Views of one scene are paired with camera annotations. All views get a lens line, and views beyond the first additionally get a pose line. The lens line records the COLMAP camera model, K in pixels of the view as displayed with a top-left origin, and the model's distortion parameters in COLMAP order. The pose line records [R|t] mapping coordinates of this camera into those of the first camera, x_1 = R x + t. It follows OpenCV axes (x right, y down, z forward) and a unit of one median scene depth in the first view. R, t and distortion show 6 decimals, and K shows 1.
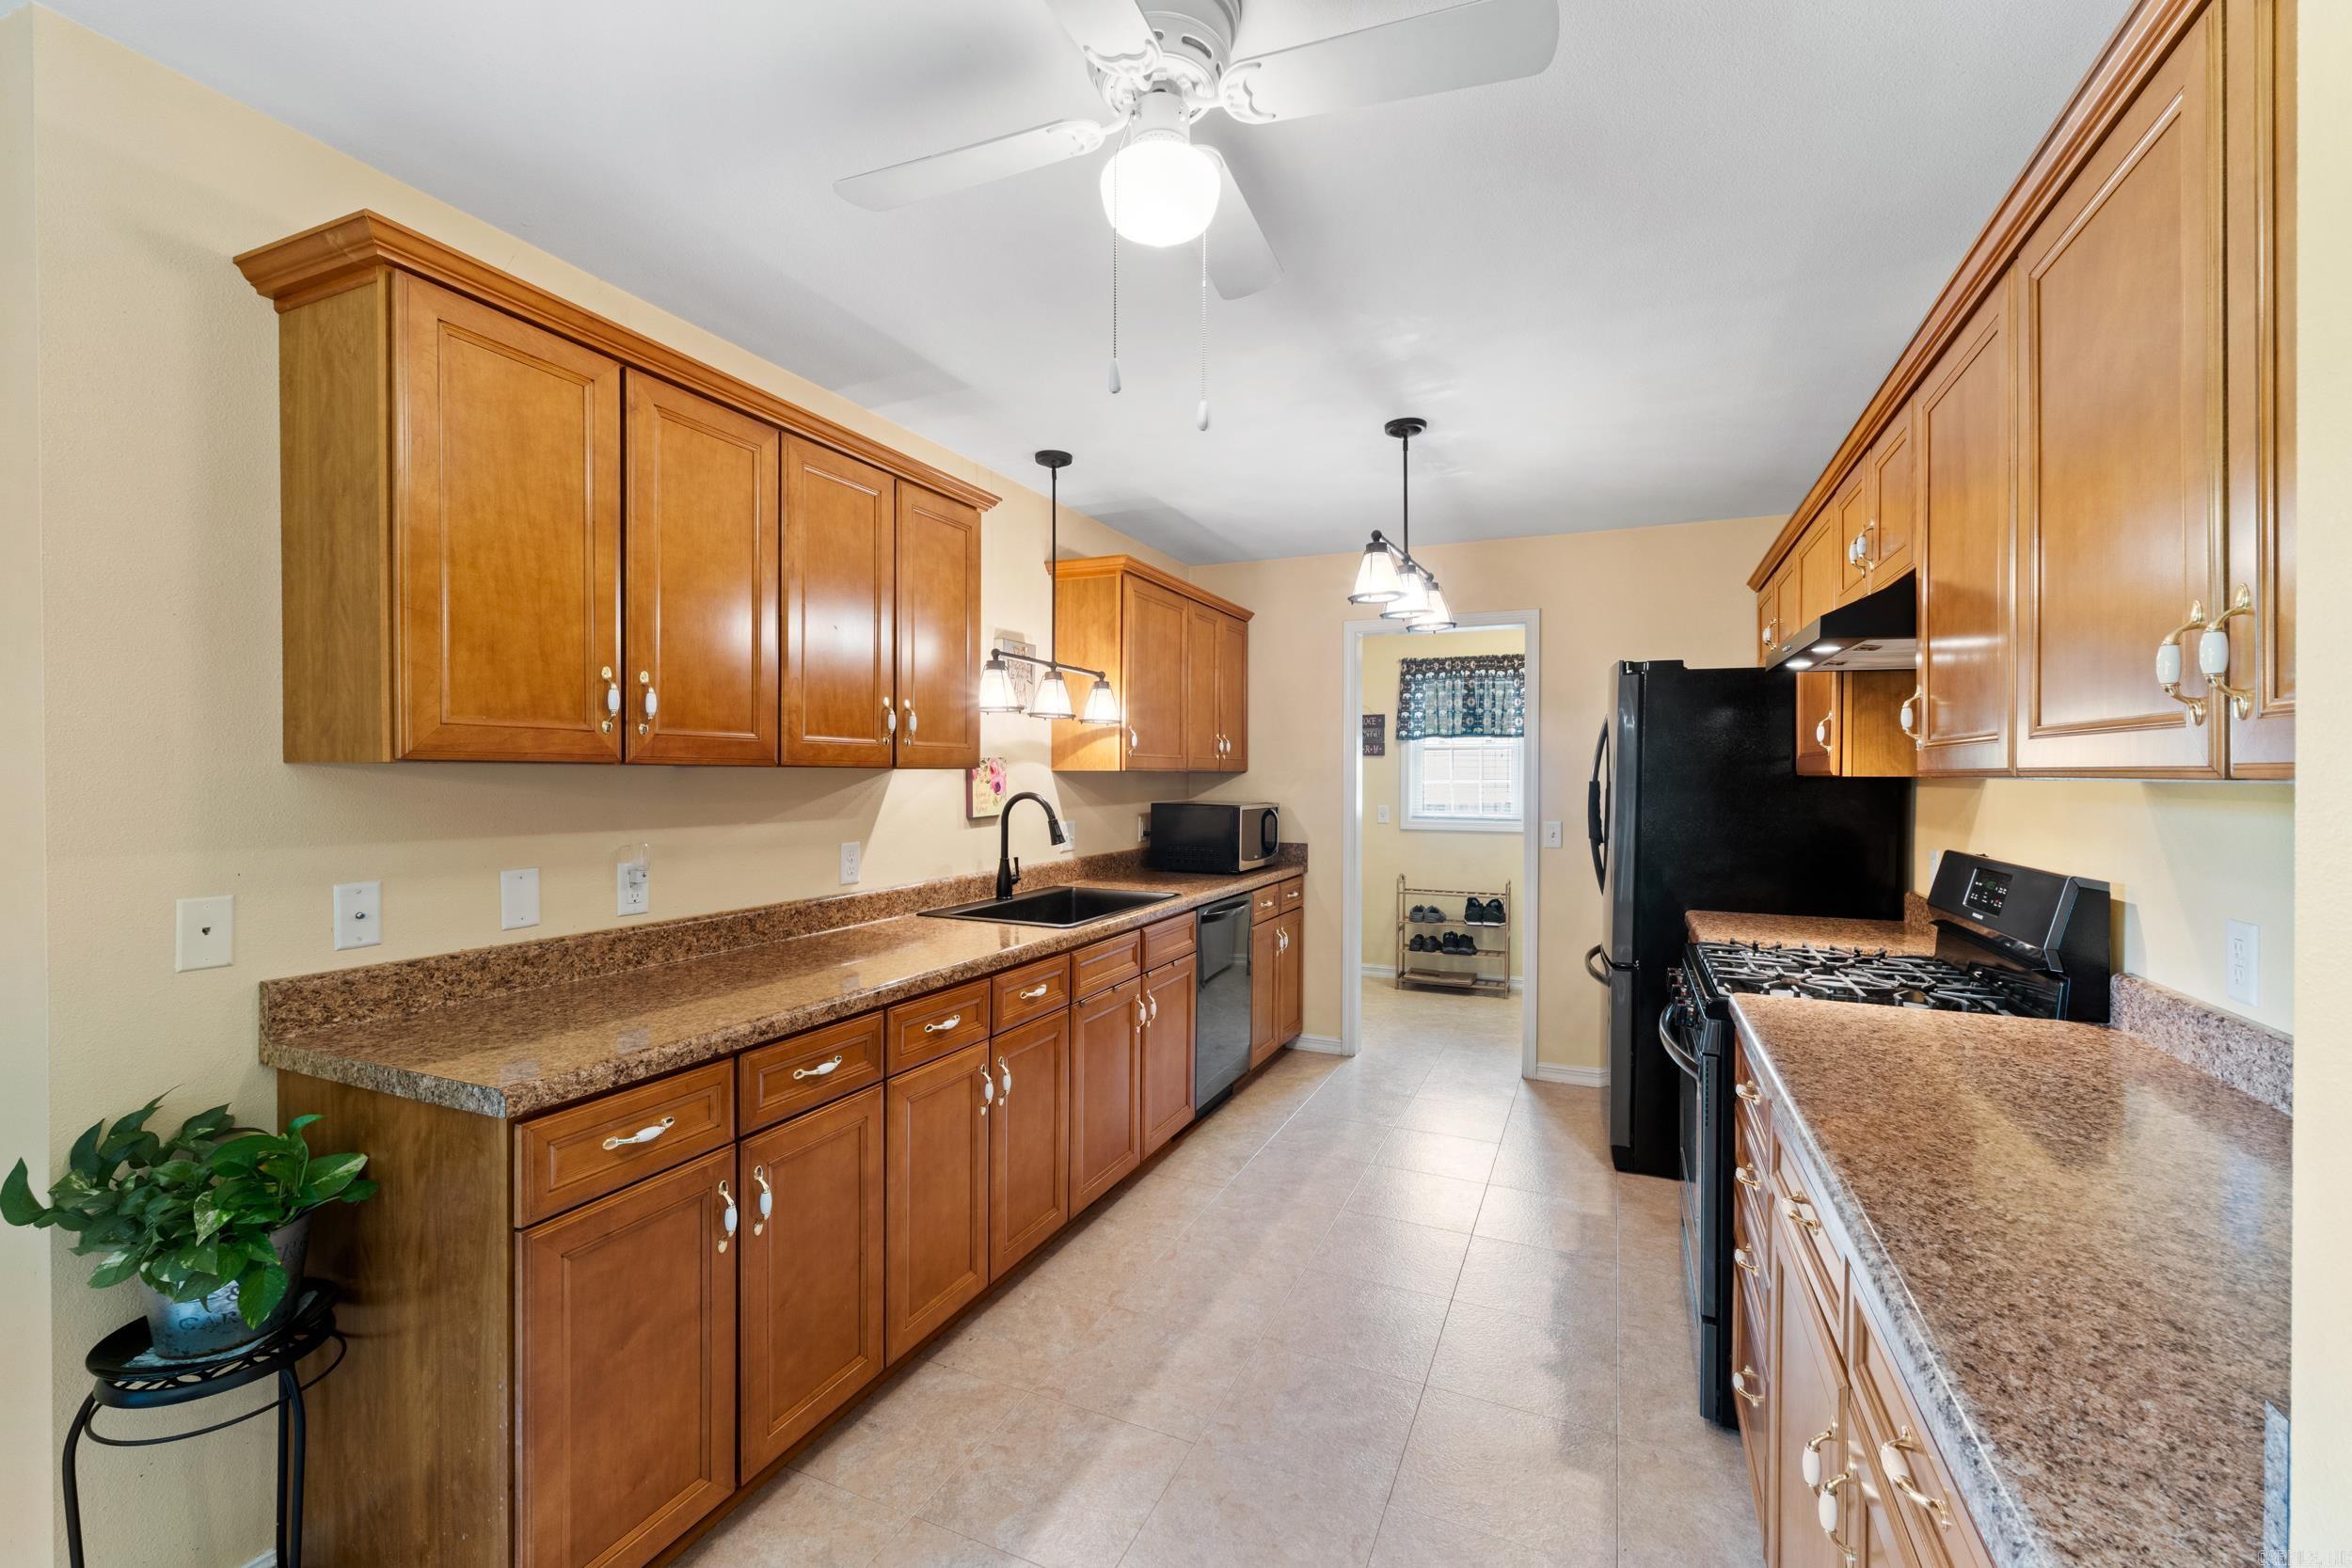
lens RADIAL K [[995.6, 0, 1183.5], [0, 995.6, 786.1], [0, 0, 1]] dist [0.001496, -0.001103]
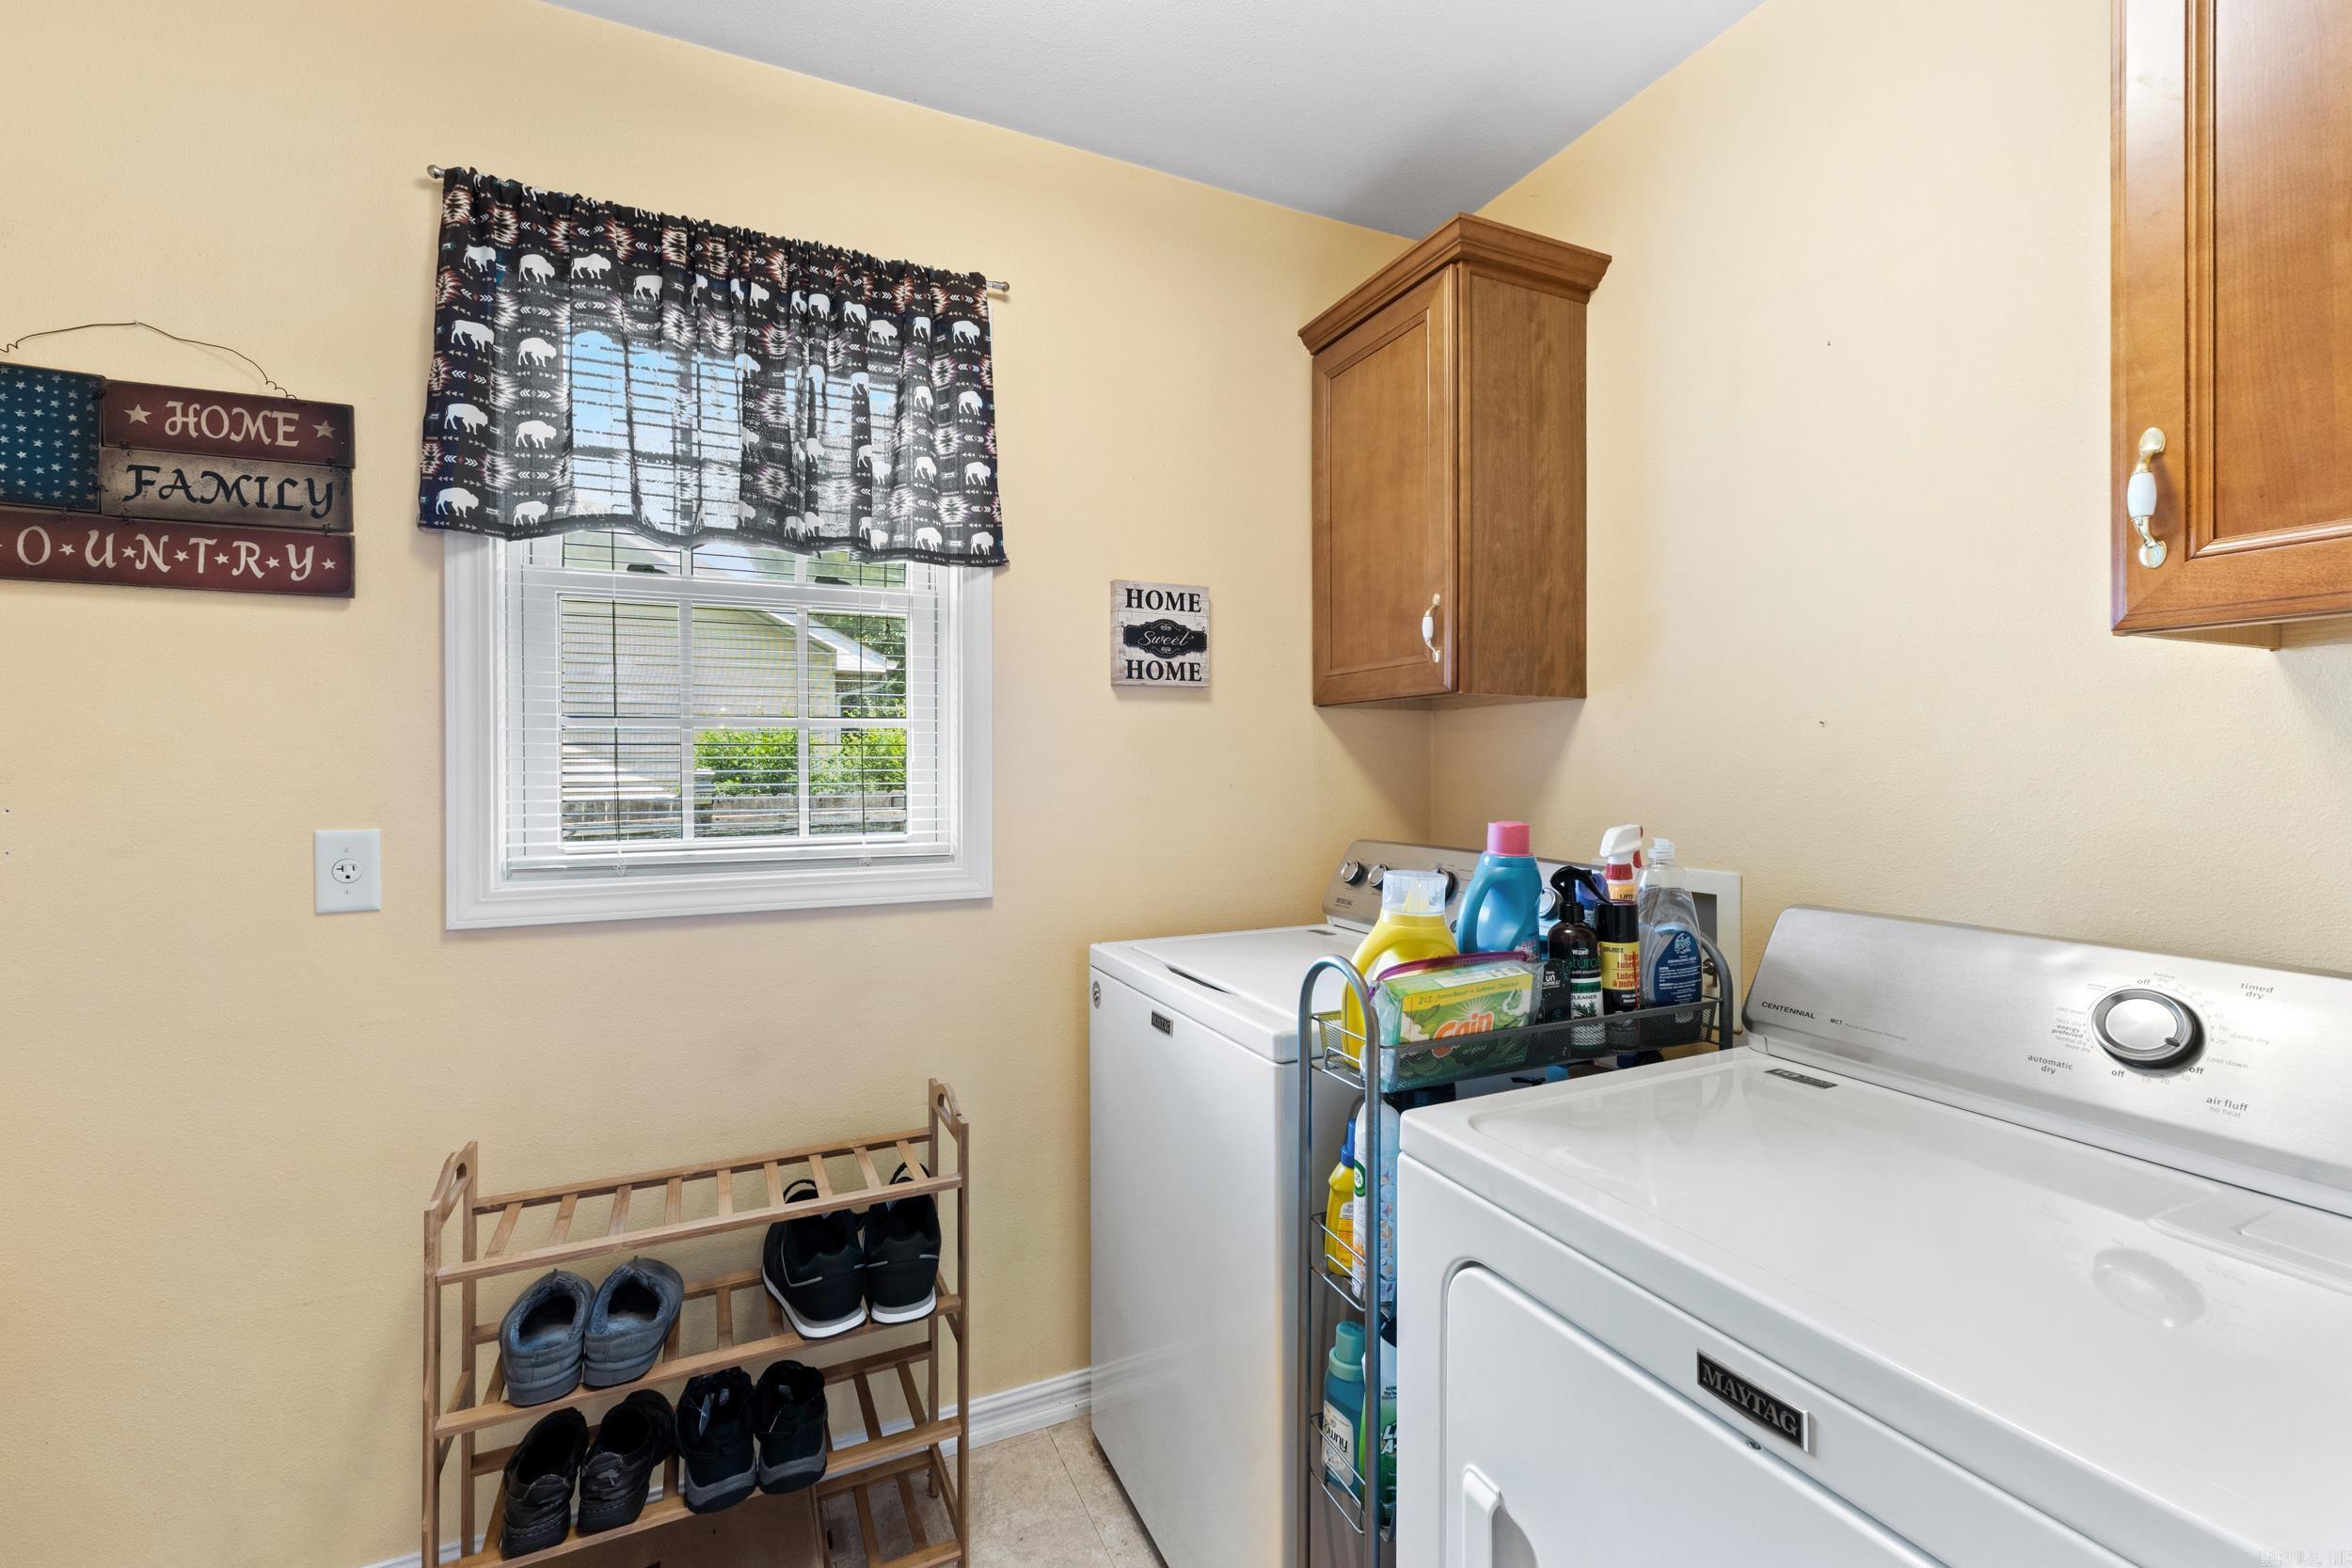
lens RADIAL K [[995.6, 0, 1166.5], [0, 995.6, 771.1], [0, 0, 1]] dist [0.001496, -0.001103]
pose [[0.674339, -0.004210, 0.738410, 0.165053], [0.002718, 0.999991, 0.003219, 0.007366], [-0.738417, -0.000163, 0.674345, 0.741726]]
